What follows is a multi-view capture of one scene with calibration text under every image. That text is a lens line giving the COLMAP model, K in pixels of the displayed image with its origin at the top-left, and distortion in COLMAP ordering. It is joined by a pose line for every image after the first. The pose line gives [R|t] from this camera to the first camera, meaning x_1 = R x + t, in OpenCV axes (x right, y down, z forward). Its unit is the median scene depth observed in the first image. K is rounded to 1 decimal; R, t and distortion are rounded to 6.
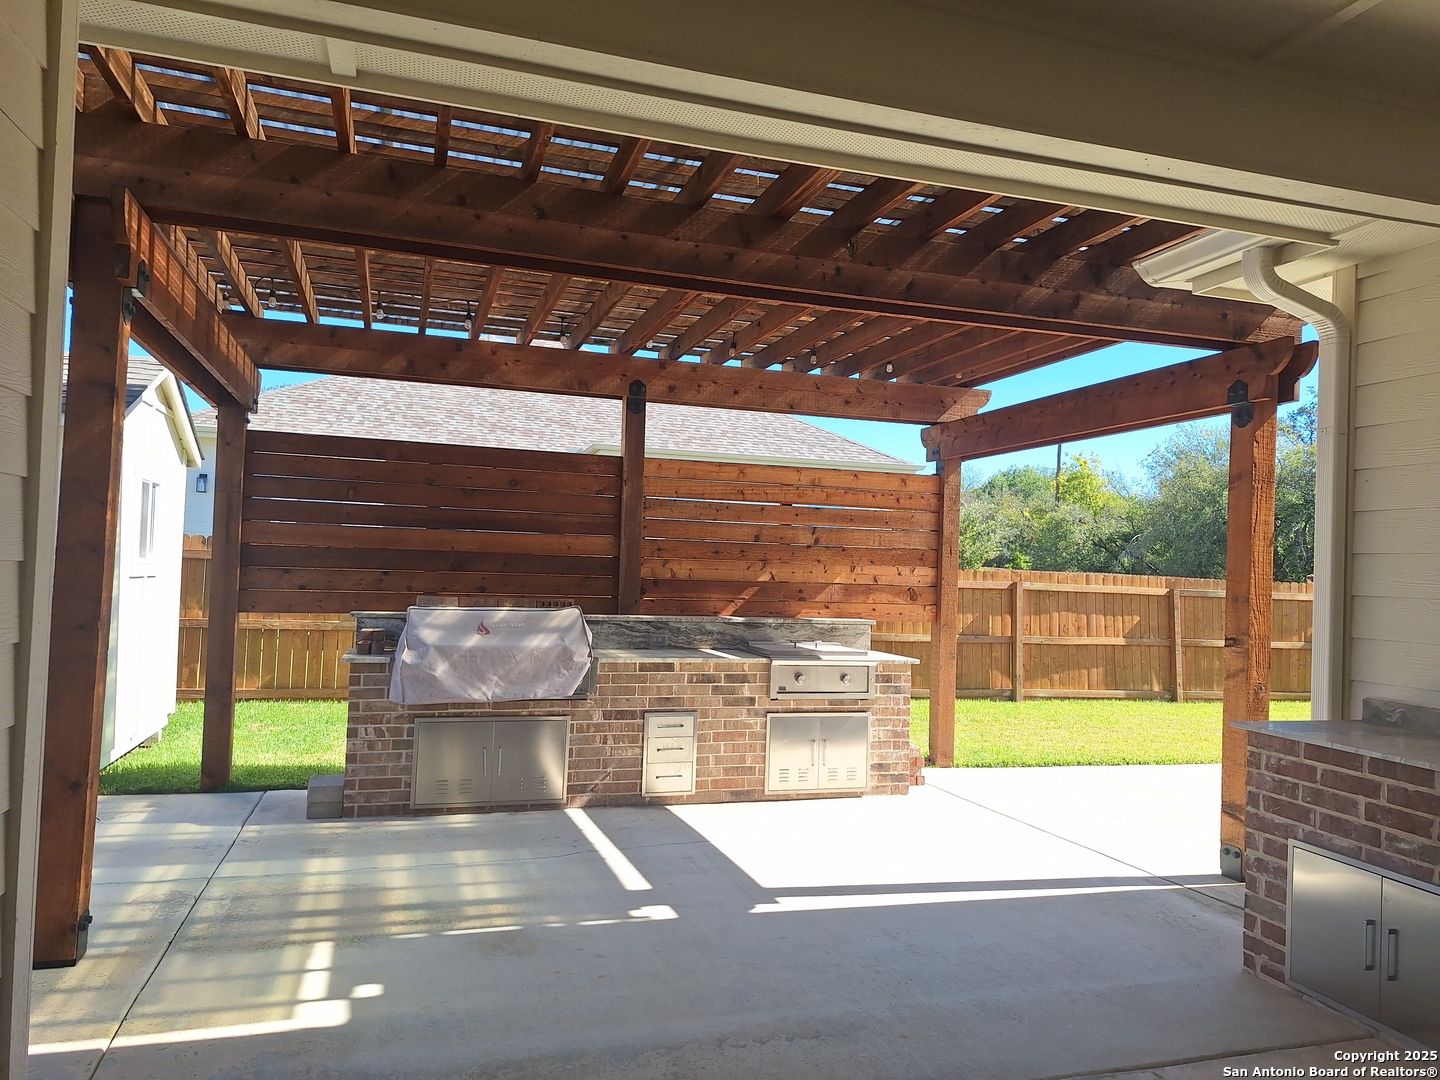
lens RADIAL K [[1024.2, 0, 720.0], [0, 1024.2, 540.0], [0, 0, 1]] dist [0.096795, -0.128077]
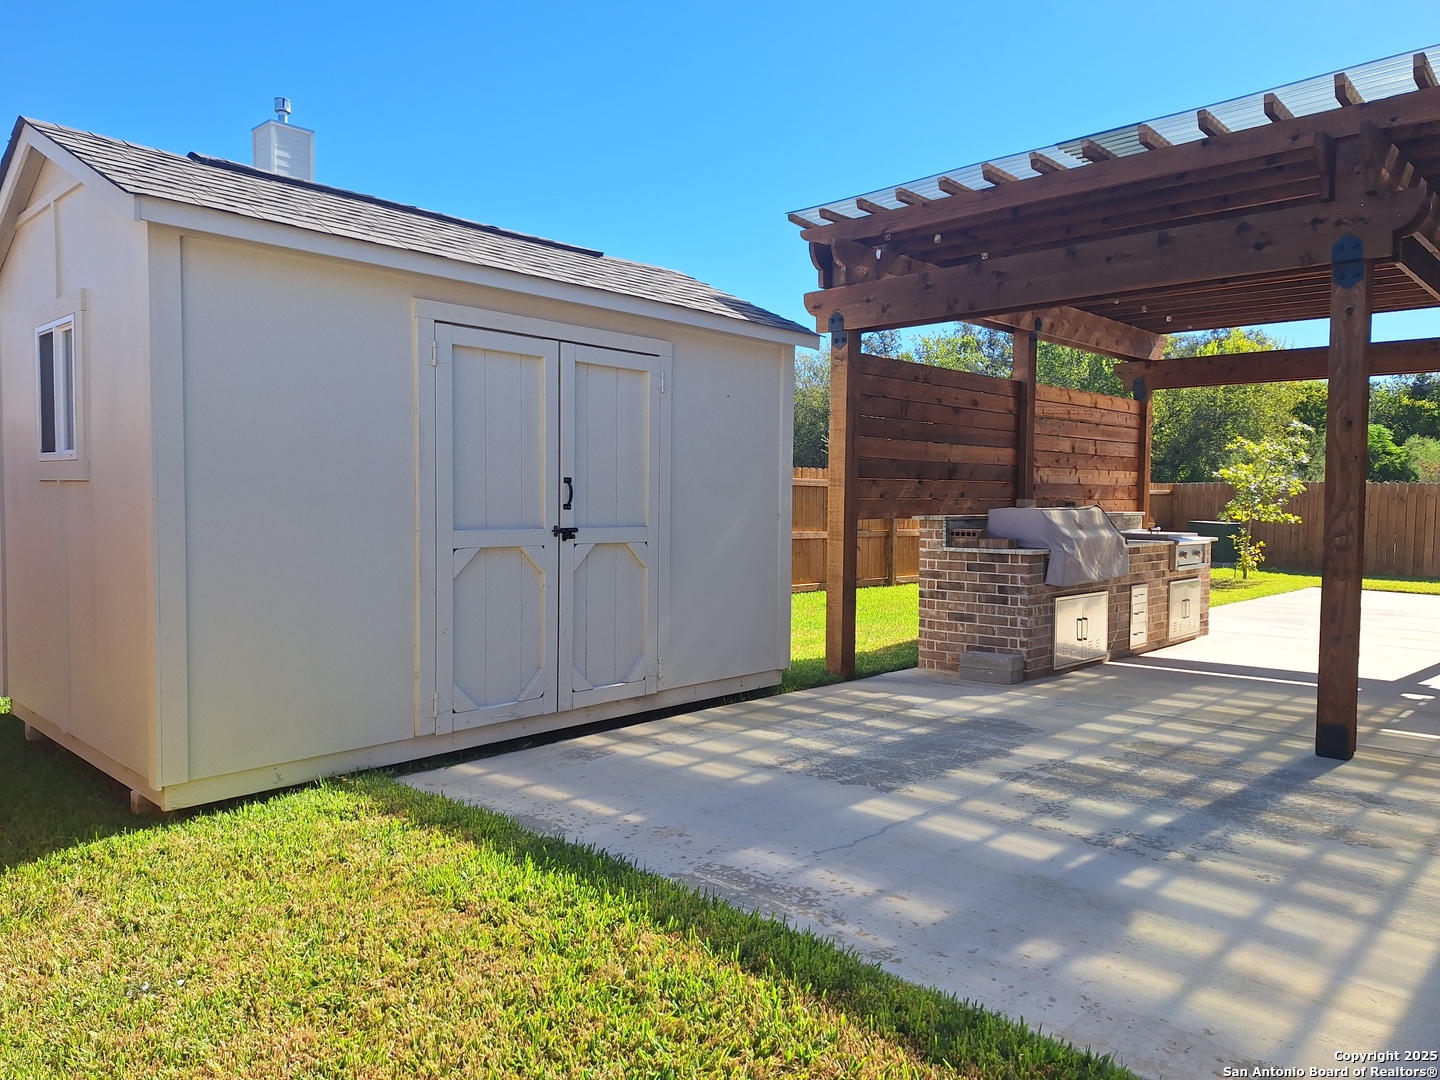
lens RADIAL K [[1024.2, 0, 720.0], [0, 1024.2, 540.0], [0, 0, 1]] dist [0.096795, -0.128077]
pose [[0.875020, -0.042442, 0.482223, -1.094743], [0.003891, 0.996734, 0.080665, 0.005234], [-0.484072, -0.068707, 0.872327, 0.115934]]
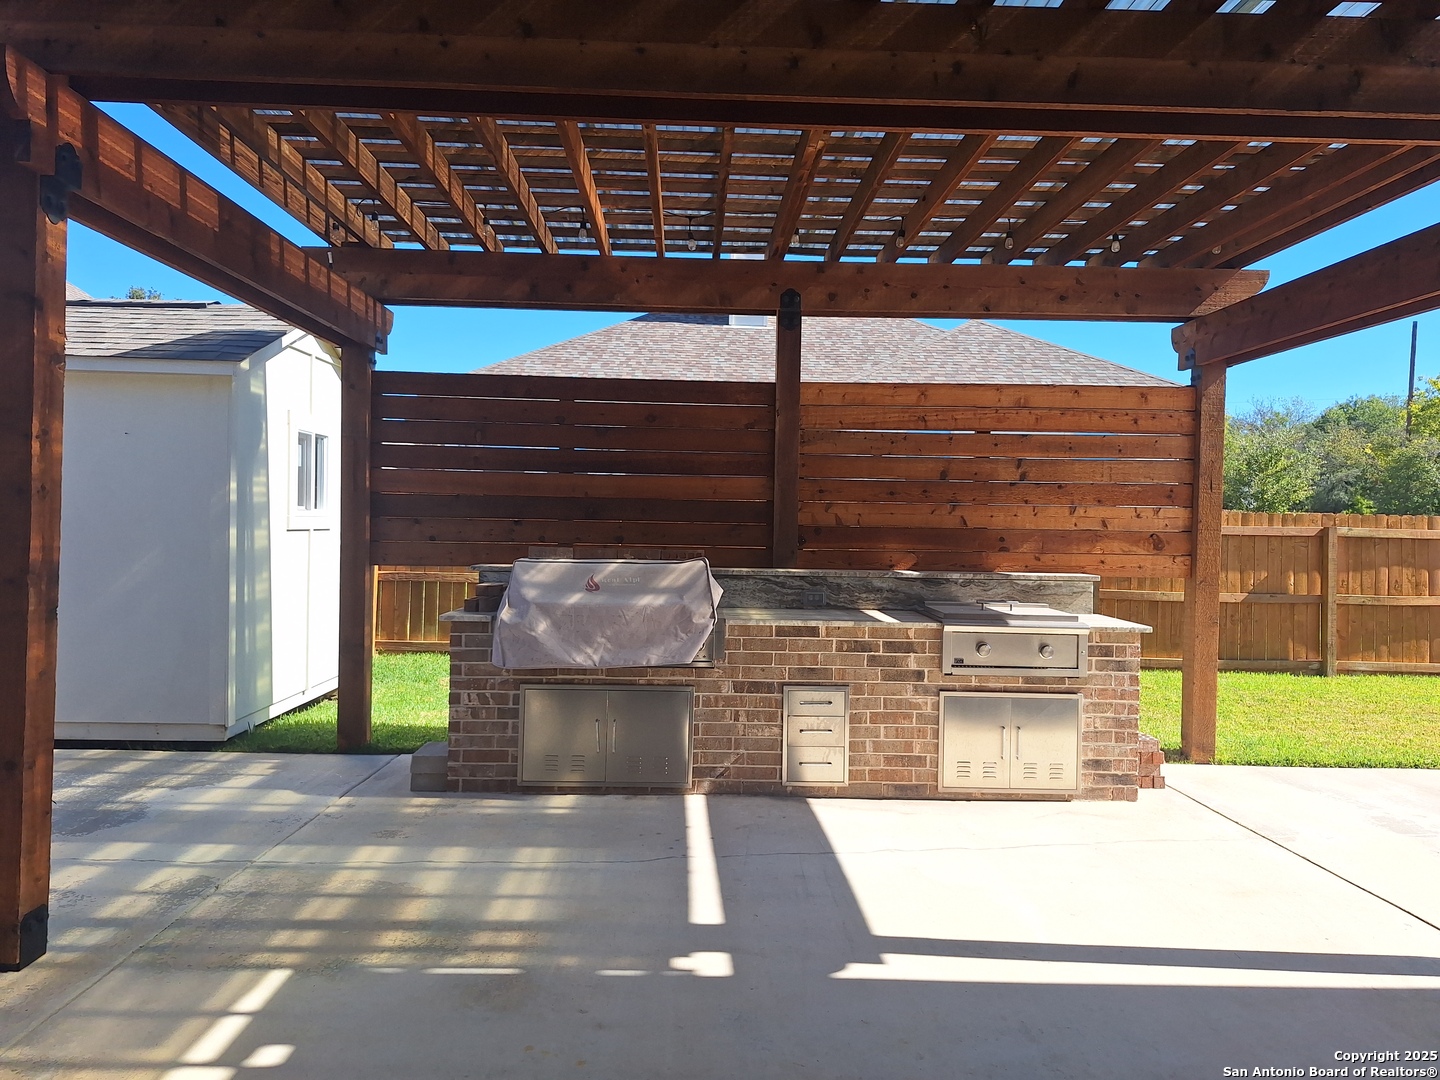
lens RADIAL K [[1040.7, 0, 696.8], [0, 1040.7, 533.4], [0, 0, 1]] dist [0.106319, -0.143090]
pose [[0.962057, -0.010150, -0.272660, 0.087032], [0.020783, 0.999131, 0.036138, 0.012570], [0.272056, -0.040434, 0.961432, 0.167576]]
